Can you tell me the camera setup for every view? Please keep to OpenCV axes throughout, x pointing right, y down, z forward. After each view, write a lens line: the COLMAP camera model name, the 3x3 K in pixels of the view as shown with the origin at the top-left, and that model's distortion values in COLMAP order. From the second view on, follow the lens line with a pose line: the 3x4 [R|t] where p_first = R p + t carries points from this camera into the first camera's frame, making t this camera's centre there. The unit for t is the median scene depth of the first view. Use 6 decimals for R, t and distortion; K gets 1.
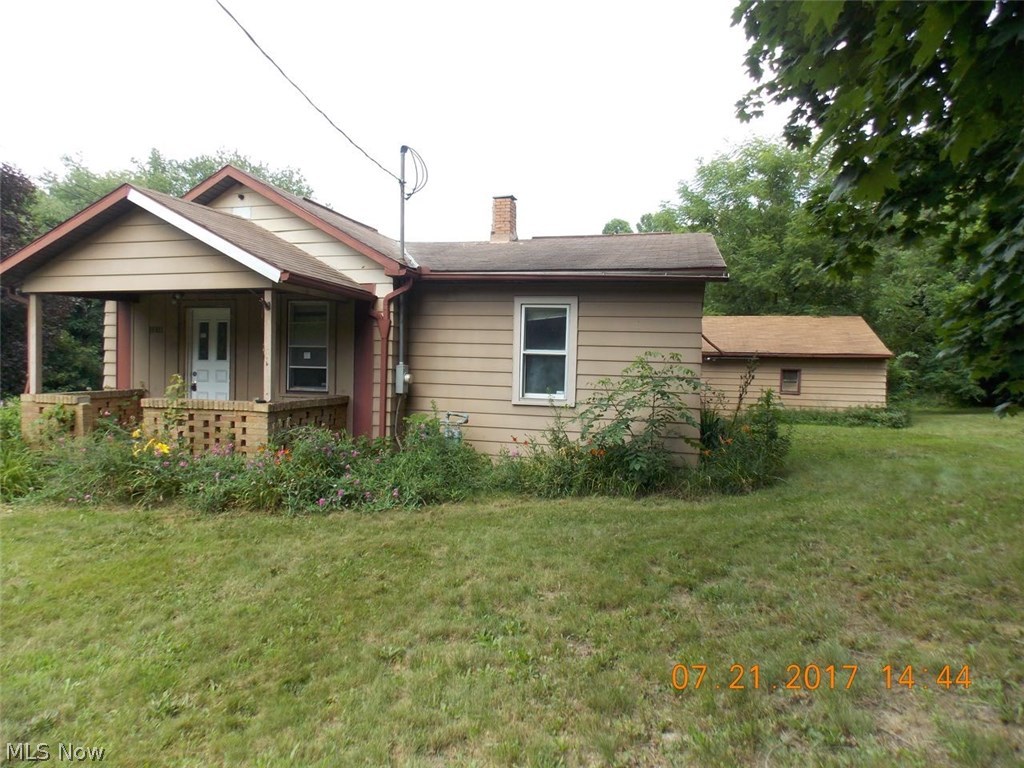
lens RADIAL K [[681.3, 0, 512.0], [0, 681.3, 384.0], [0, 0, 1]] dist [0.001896, -0.000590]
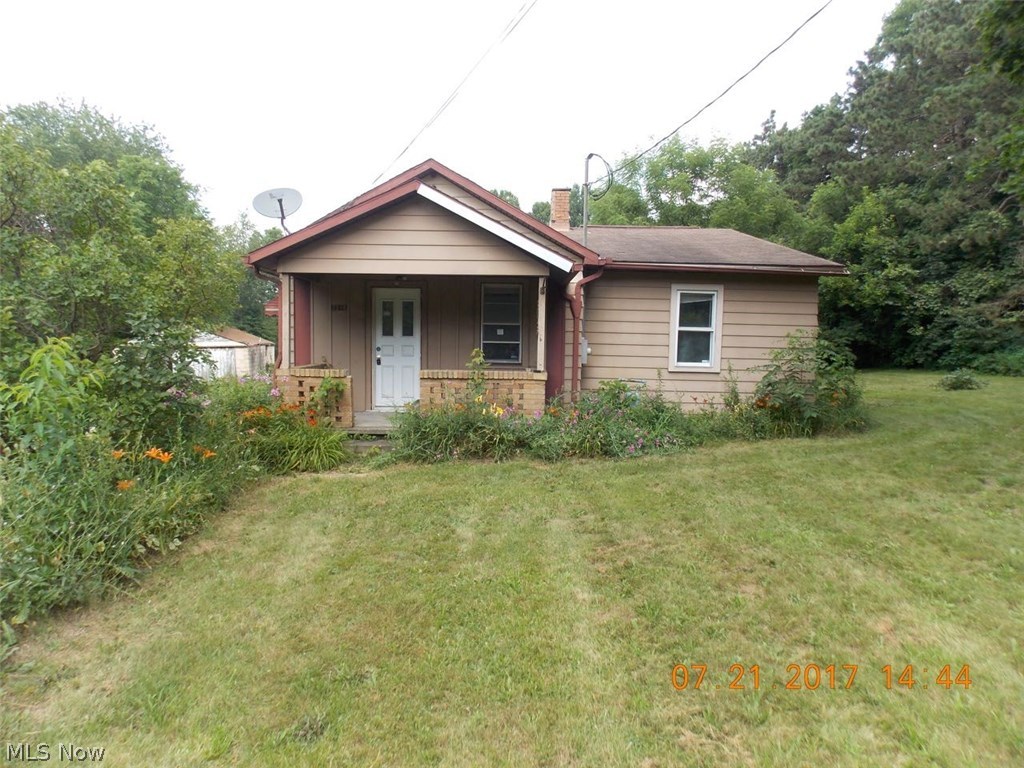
lens RADIAL K [[675.9, 0, 516.1], [0, 675.9, 380.5], [0, 0, 1]] dist [0.003083, -0.002822]
pose [[0.964208, -0.020539, 0.264352, -0.597238], [0.011166, 0.999256, 0.036910, -0.001904], [-0.264914, -0.032637, 0.963720, -0.106501]]
